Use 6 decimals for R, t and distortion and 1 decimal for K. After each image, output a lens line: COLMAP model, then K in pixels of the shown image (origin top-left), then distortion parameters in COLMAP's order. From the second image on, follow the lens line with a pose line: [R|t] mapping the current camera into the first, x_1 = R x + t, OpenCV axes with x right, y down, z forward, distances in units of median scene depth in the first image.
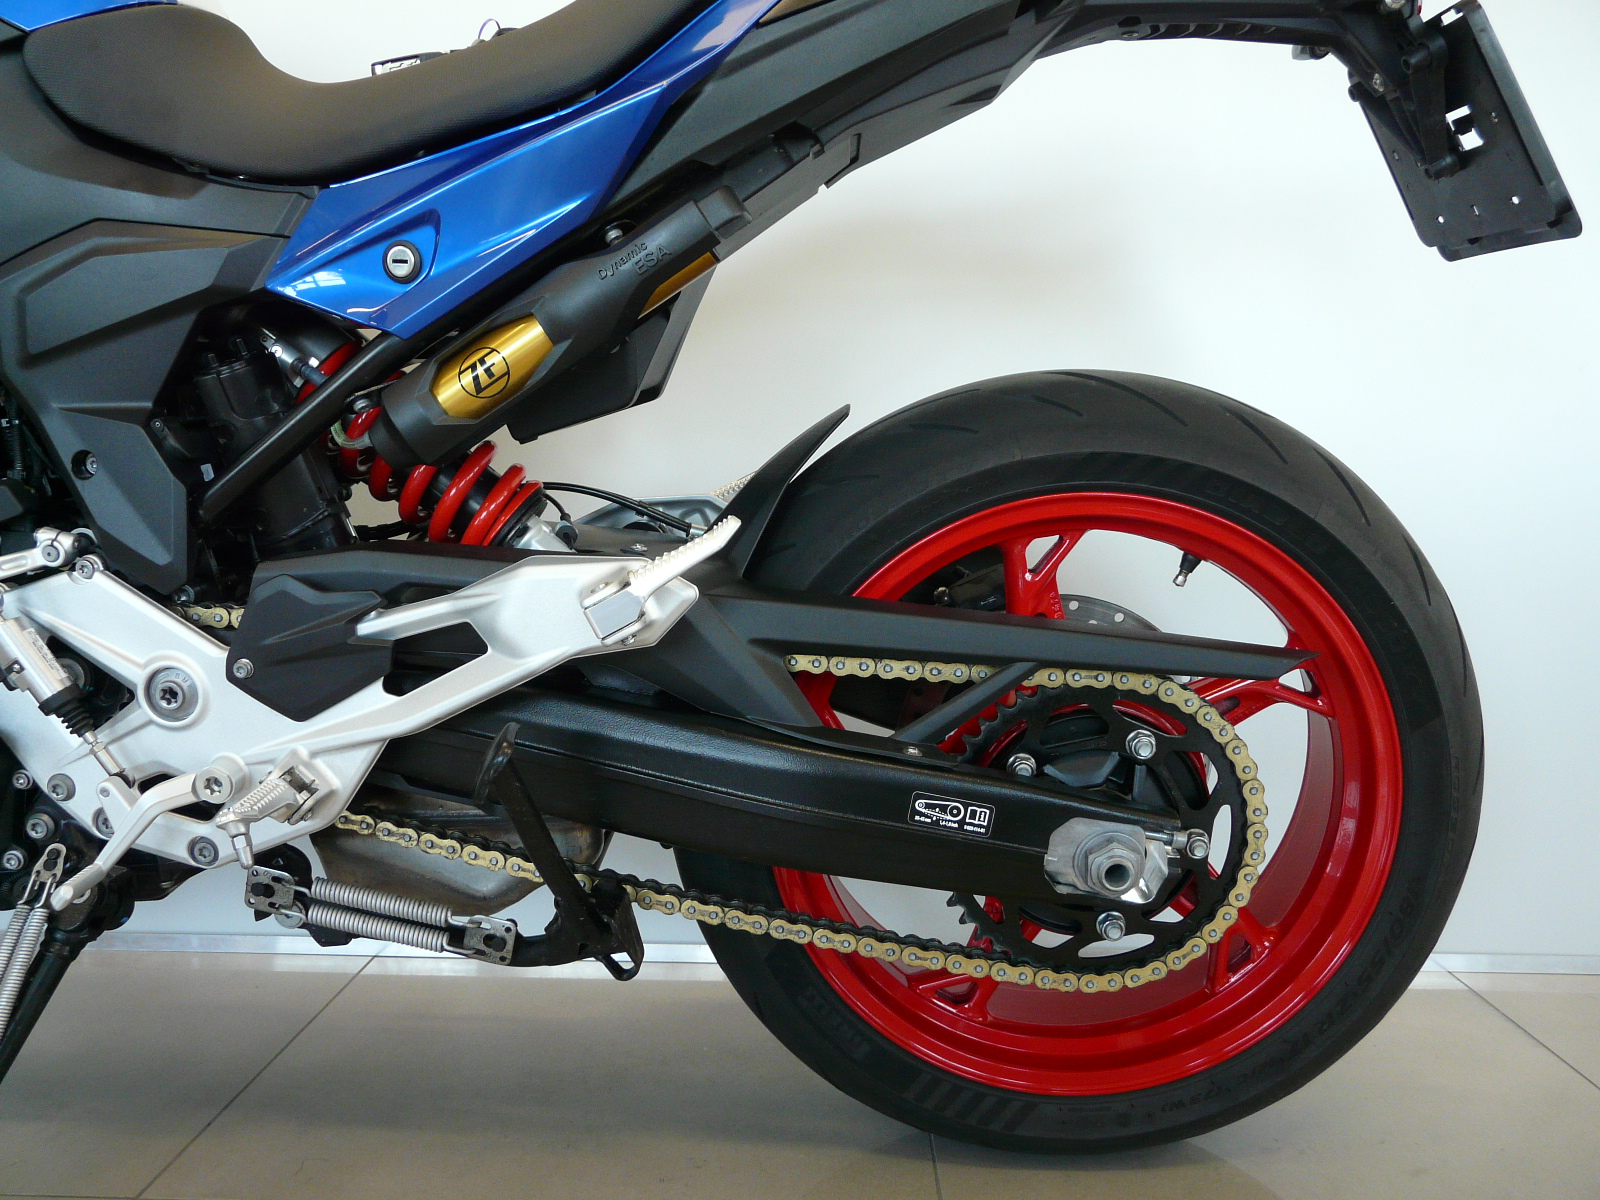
lens RADIAL K [[1328.5, 0, 795.4], [0, 1328.5, 599.3], [0, 0, 1]] dist [-0.086823, 0.111246]
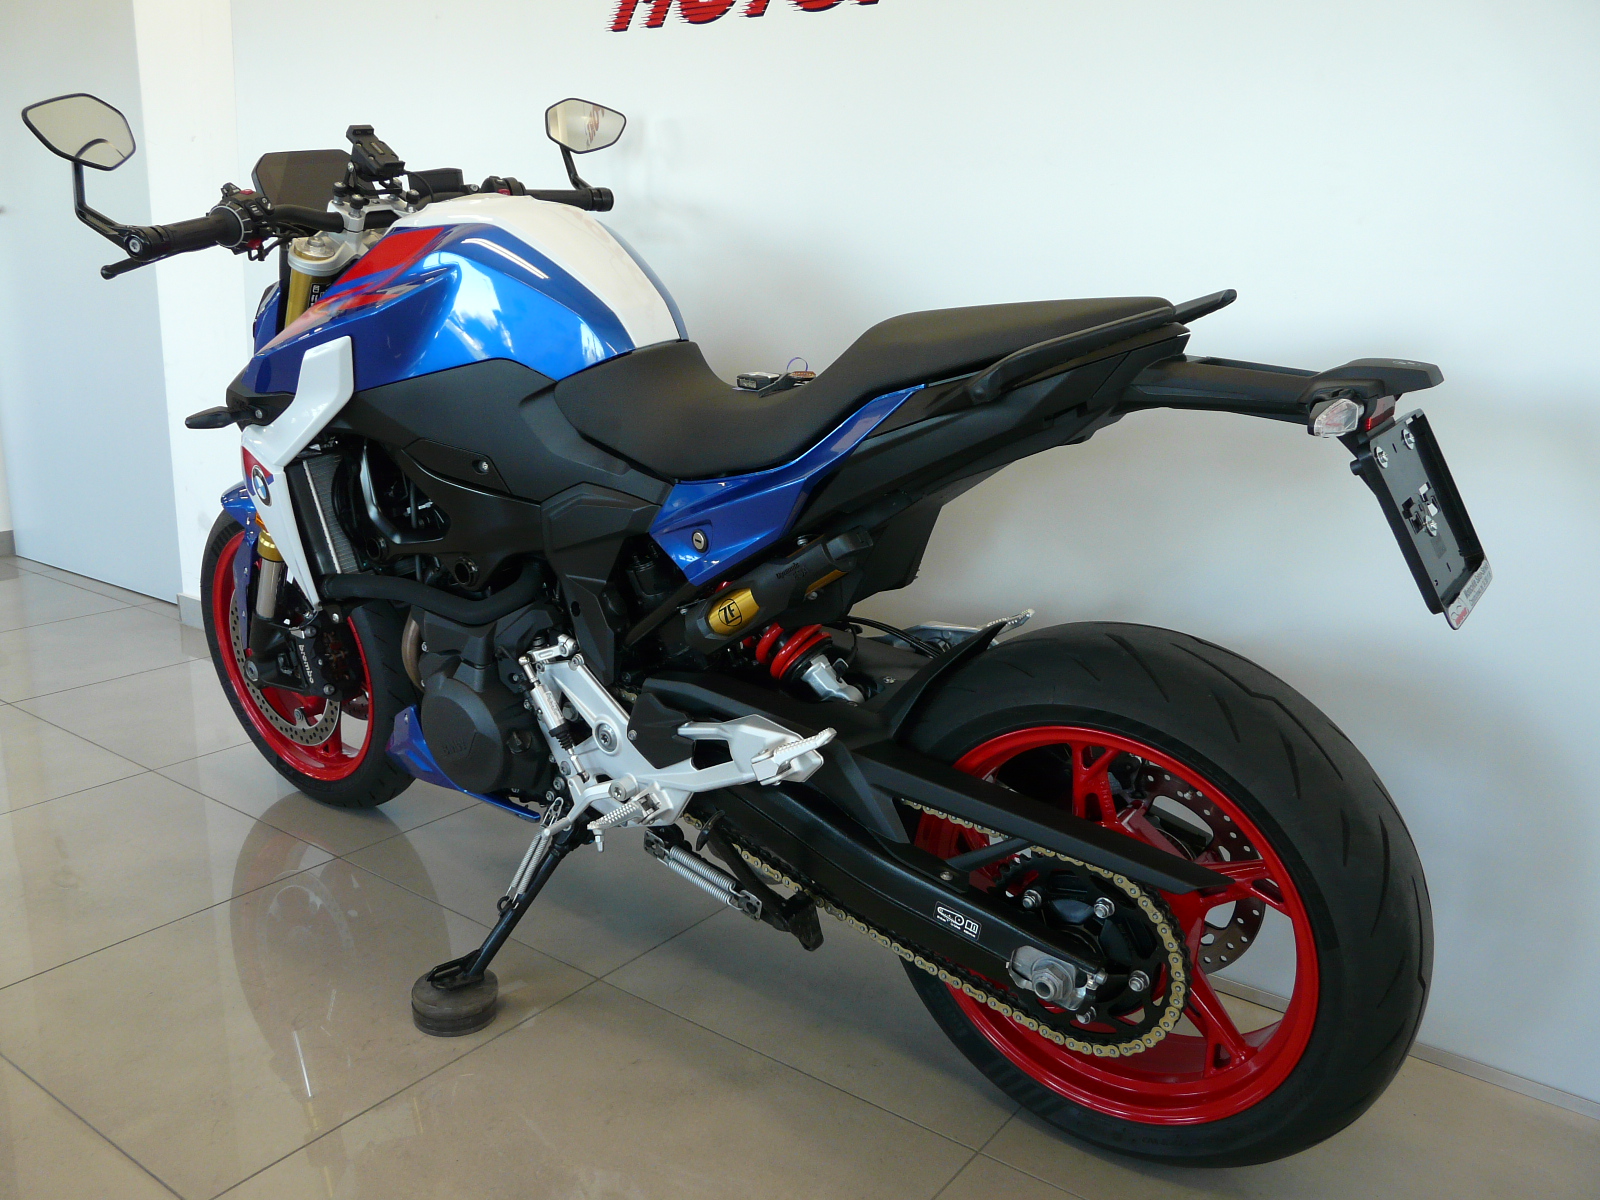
lens RADIAL K [[1330.3, 0, 795.5], [0, 1330.3, 605.4], [0, 0, 1]] dist [-0.083564, 0.106953]
pose [[0.825642, 0.159588, -0.541153, 0.738374], [-0.073460, 0.981404, 0.177342, -0.468183], [0.559392, -0.106668, 0.822012, -0.377893]]
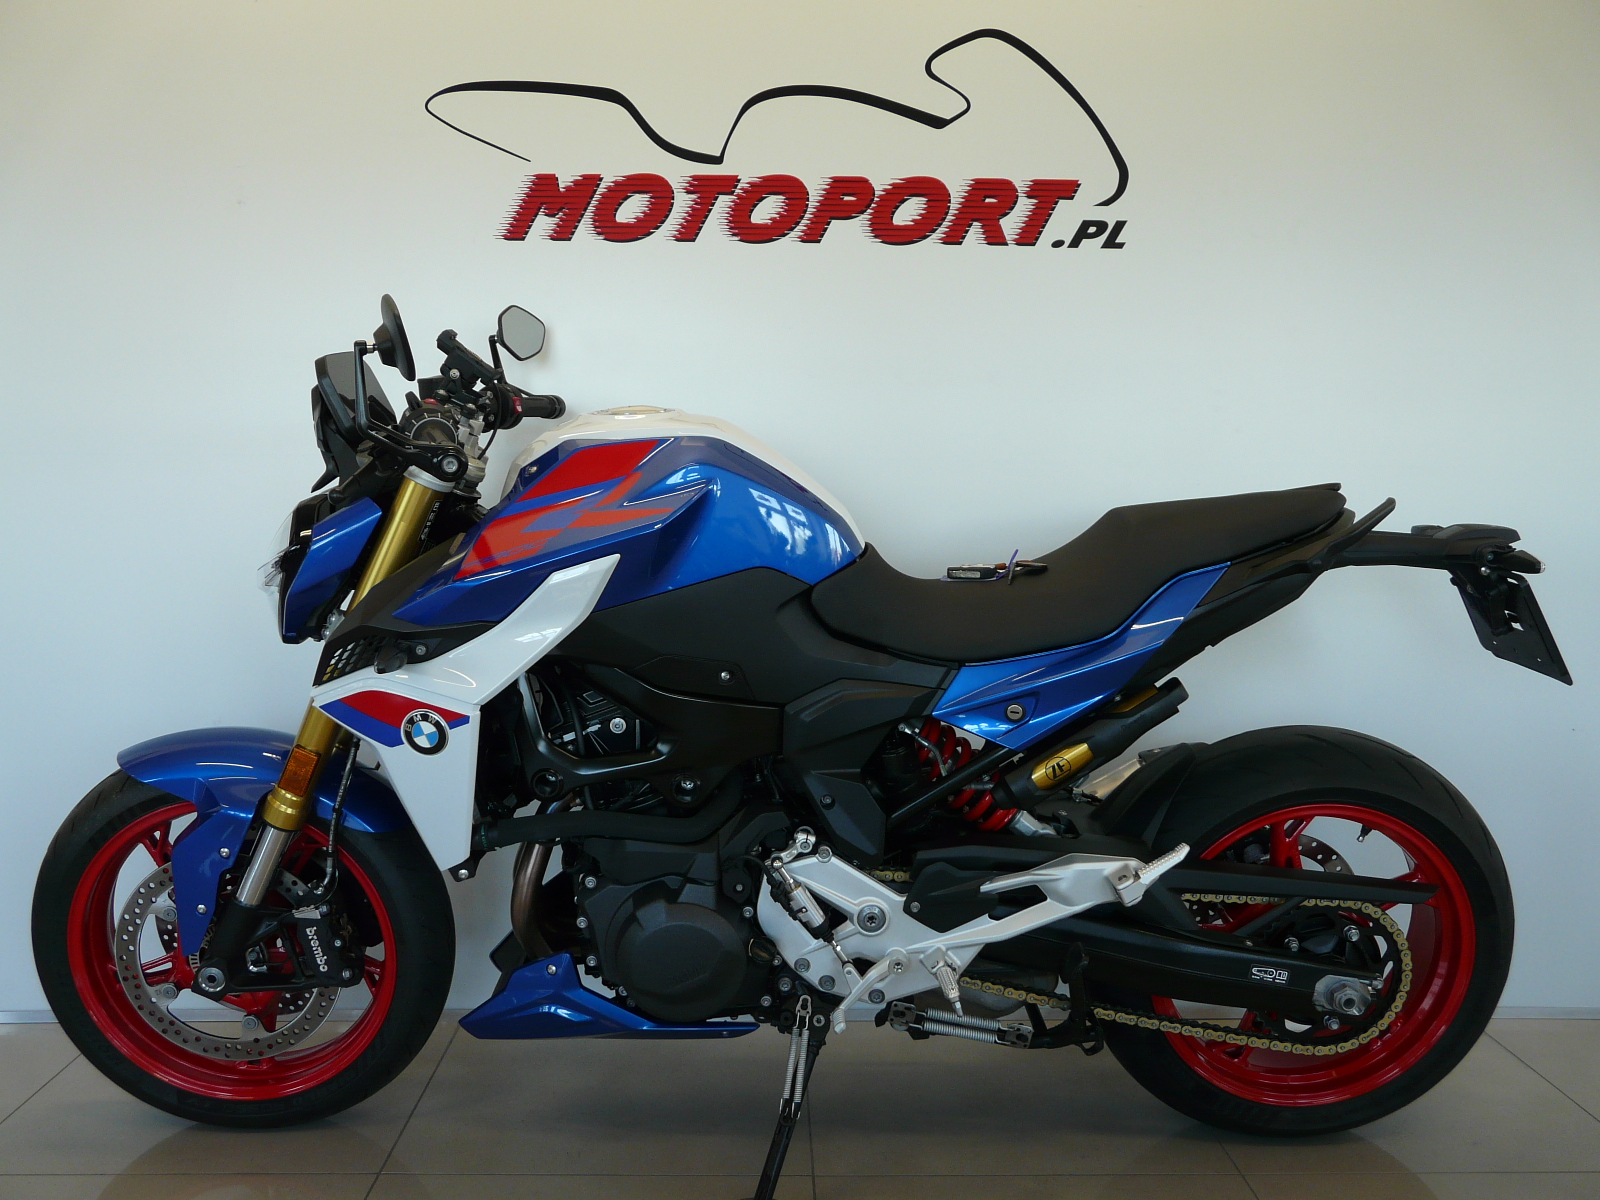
lens RADIAL K [[1328.5, 0, 795.4], [0, 1328.5, 599.3], [0, 0, 1]] dist [-0.086823, 0.111246]
pose [[0.998449, 0.000833, 0.055675, -0.703113], [-0.001861, 0.999829, 0.018411, -0.438551], [-0.055650, -0.018486, 0.998279, -0.939873]]
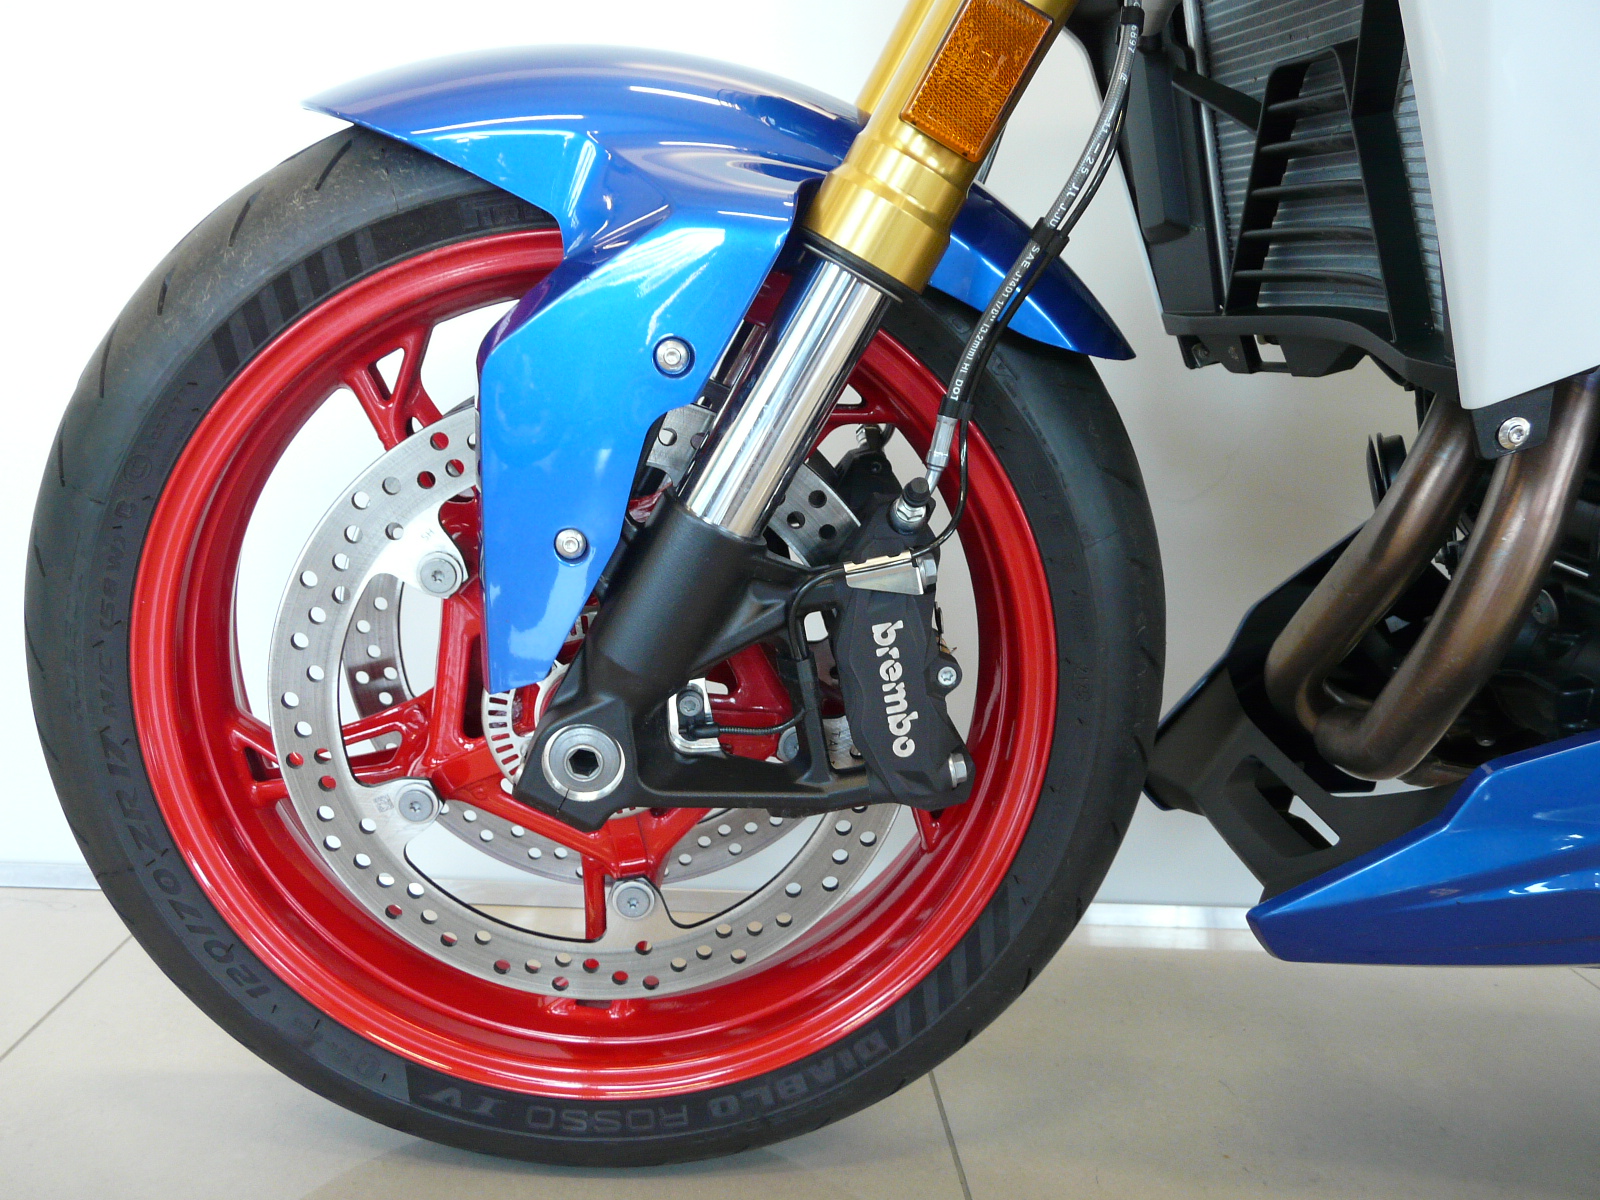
lens RADIAL K [[1328.5, 0, 795.4], [0, 1328.5, 599.3], [0, 0, 1]] dist [-0.086823, 0.111246]
pose [[0.994263, 0.049472, 0.094830, -1.450128], [-0.056656, 0.995602, 0.074617, 0.047675], [-0.090721, -0.079562, 0.992693, 0.442318]]
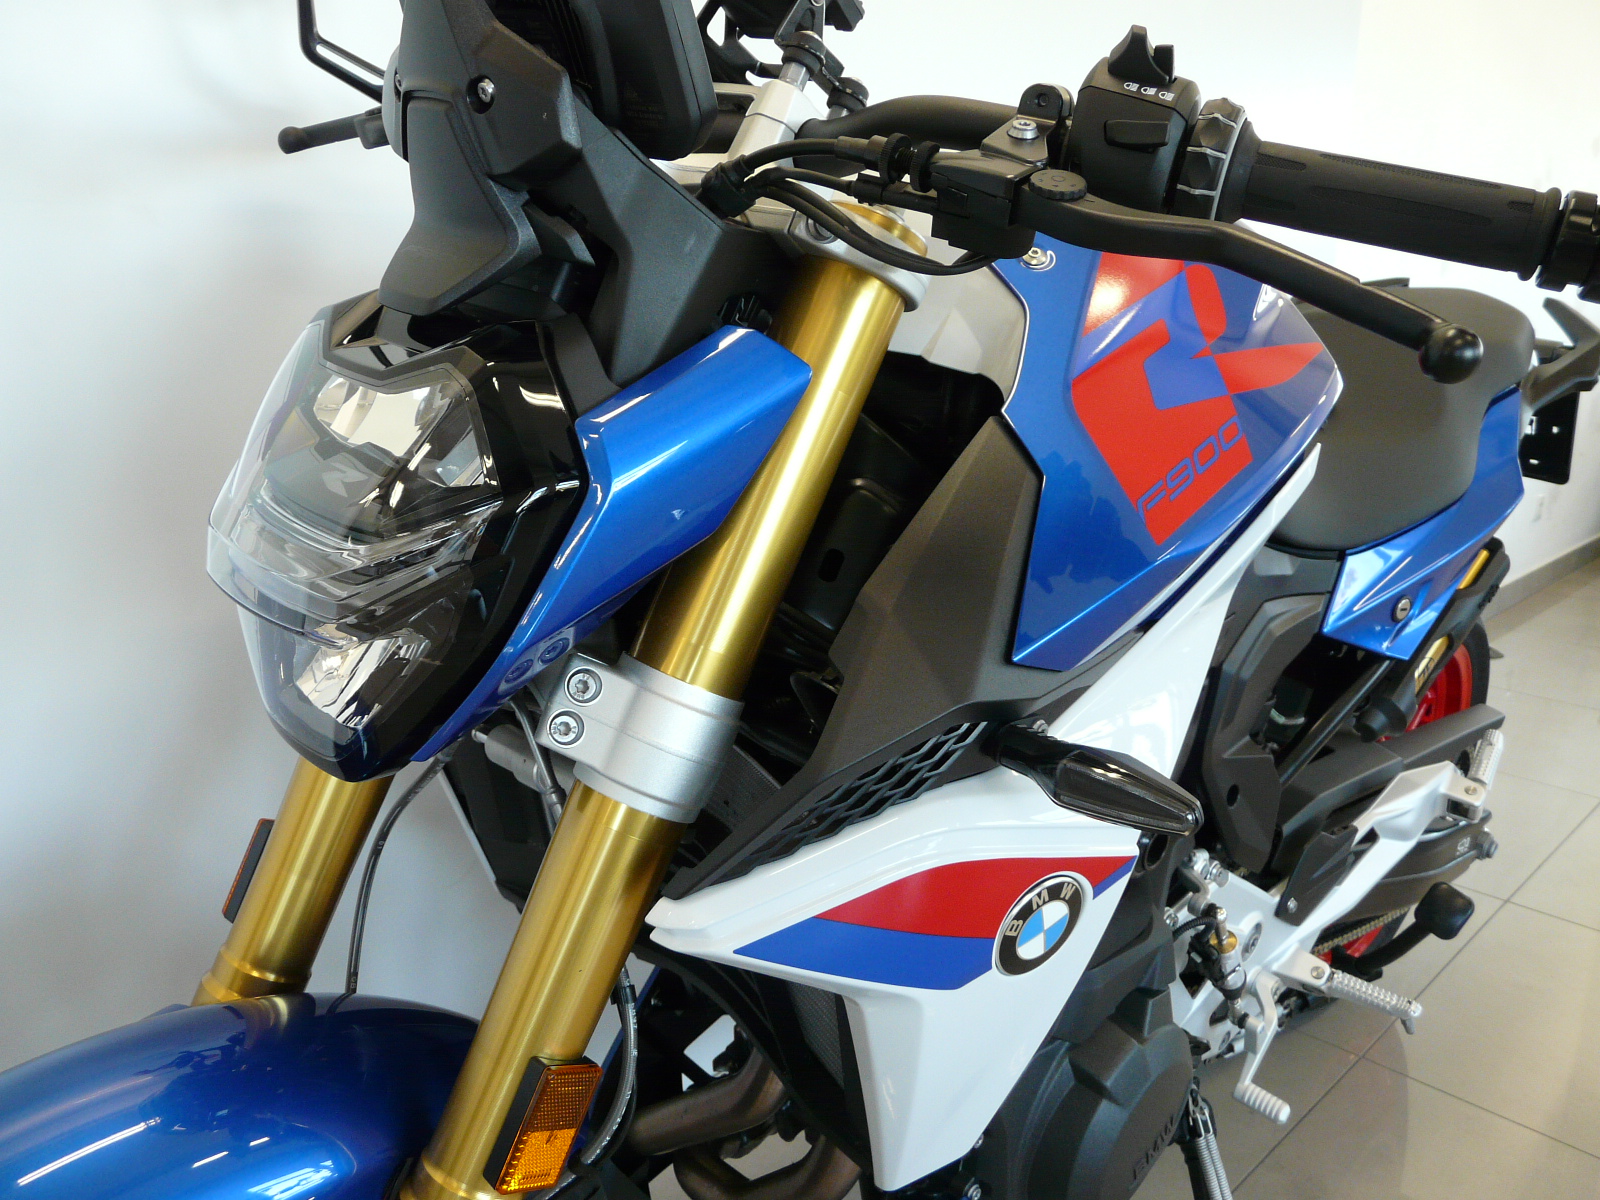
lens RADIAL K [[1330.3, 0, 795.5], [0, 1330.3, 605.4], [0, 0, 1]] dist [-0.083564, 0.106953]
pose [[0.665563, -0.177733, 0.724870, -1.689431], [0.035317, 0.977643, 0.207283, -0.550923], [-0.745506, -0.112360, 0.656960, 0.515209]]
